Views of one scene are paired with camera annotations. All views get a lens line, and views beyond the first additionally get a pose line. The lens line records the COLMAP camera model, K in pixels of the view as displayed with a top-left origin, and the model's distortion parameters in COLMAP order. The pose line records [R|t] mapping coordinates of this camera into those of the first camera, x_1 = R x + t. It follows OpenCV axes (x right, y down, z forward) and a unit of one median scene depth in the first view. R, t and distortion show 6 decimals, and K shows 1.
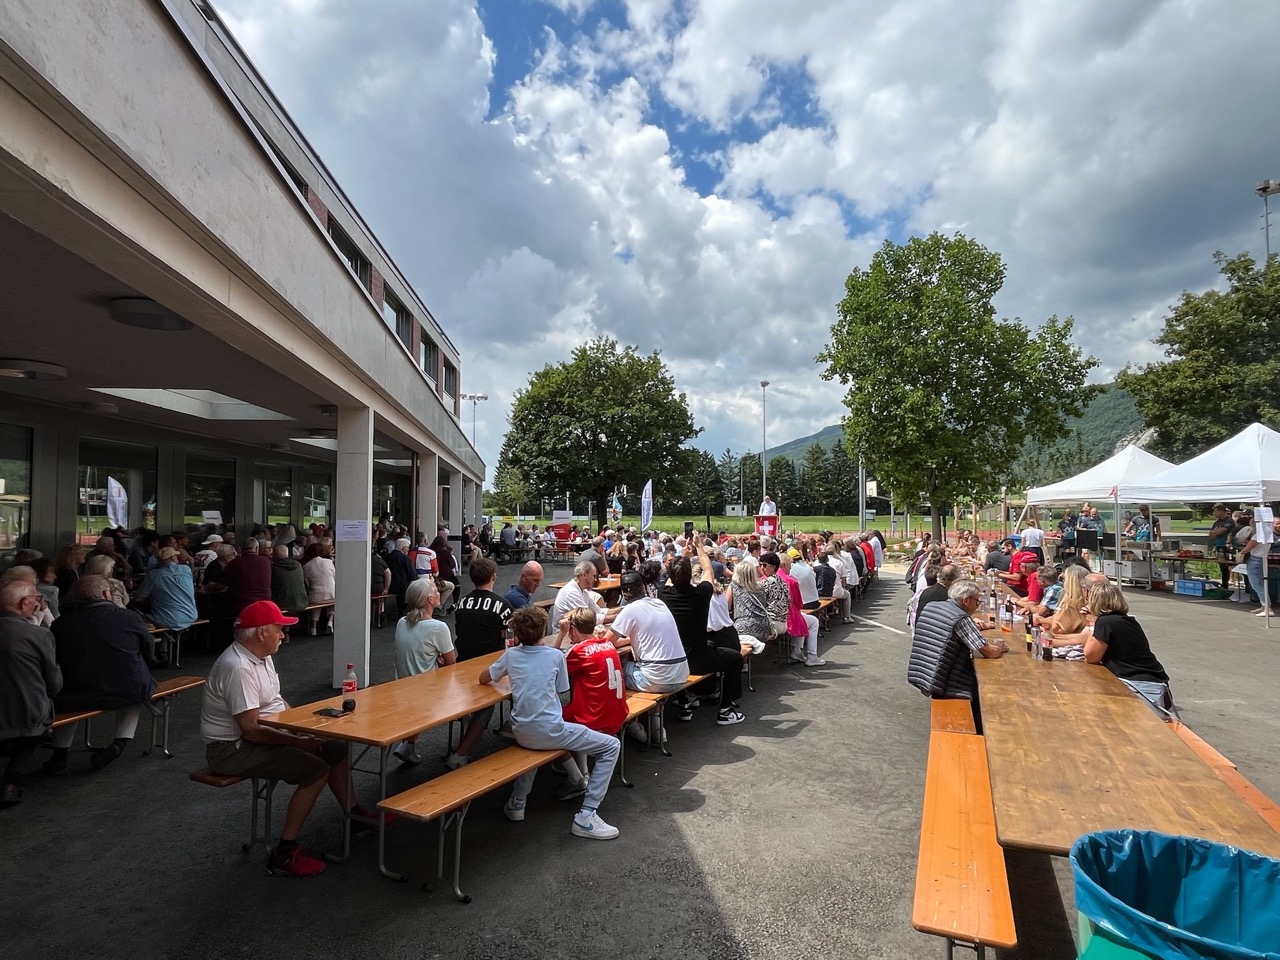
lens RADIAL K [[759.3, 0, 618.9], [0, 759.3, 477.6], [0, 0, 1]] dist [0.004162, 0.000026]
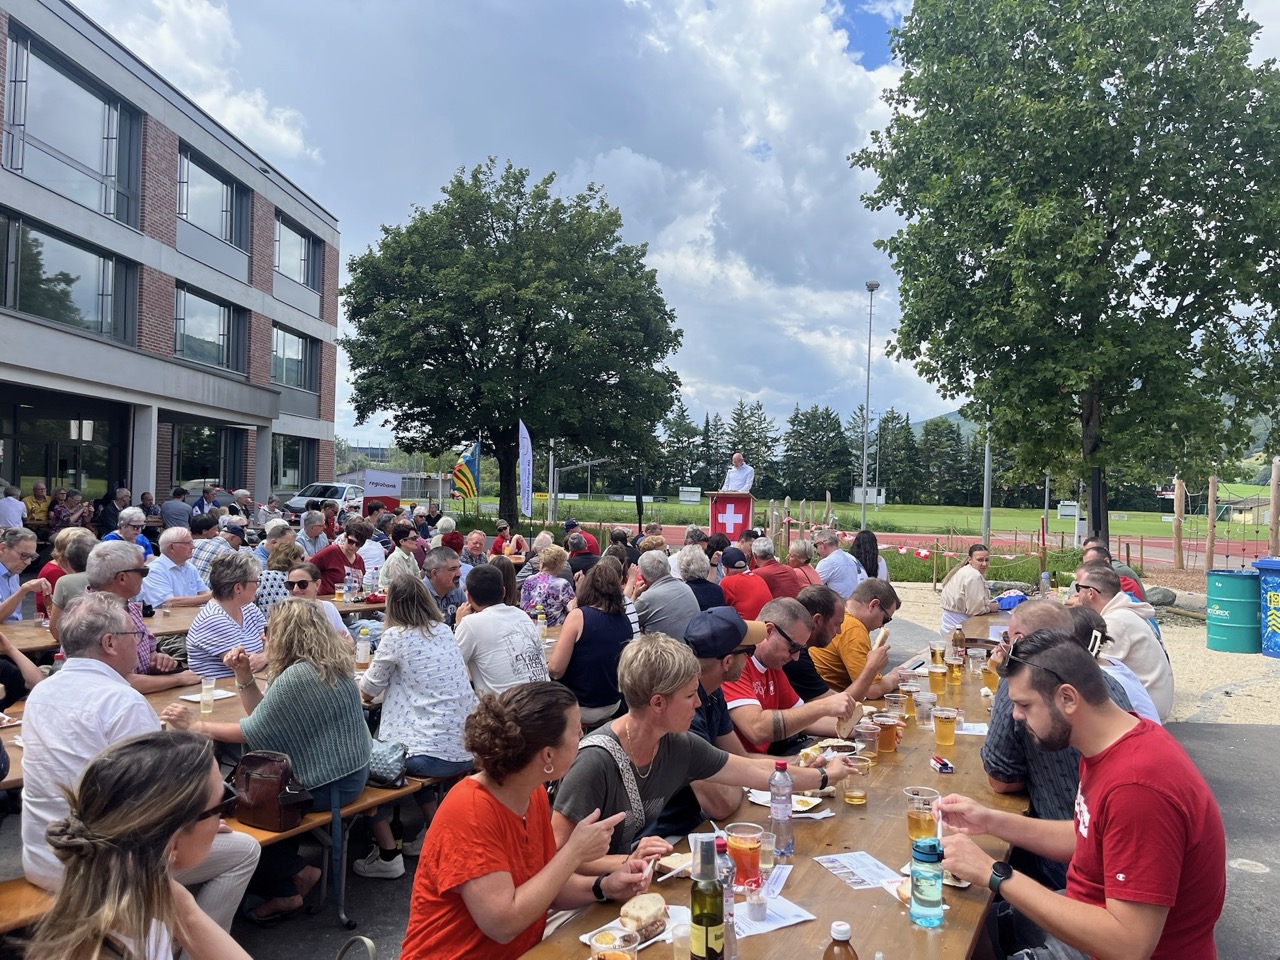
lens RADIAL K [[972.2, 0, 640.0], [0, 972.2, 480.0], [0, 0, 1]] dist [0.003760, 0.000679]
pose [[0.991467, 0.030763, -0.126678, 0.058516], [-0.027020, 0.999149, 0.031165, 0.007443], [0.127529, -0.027476, 0.991454, 0.103409]]
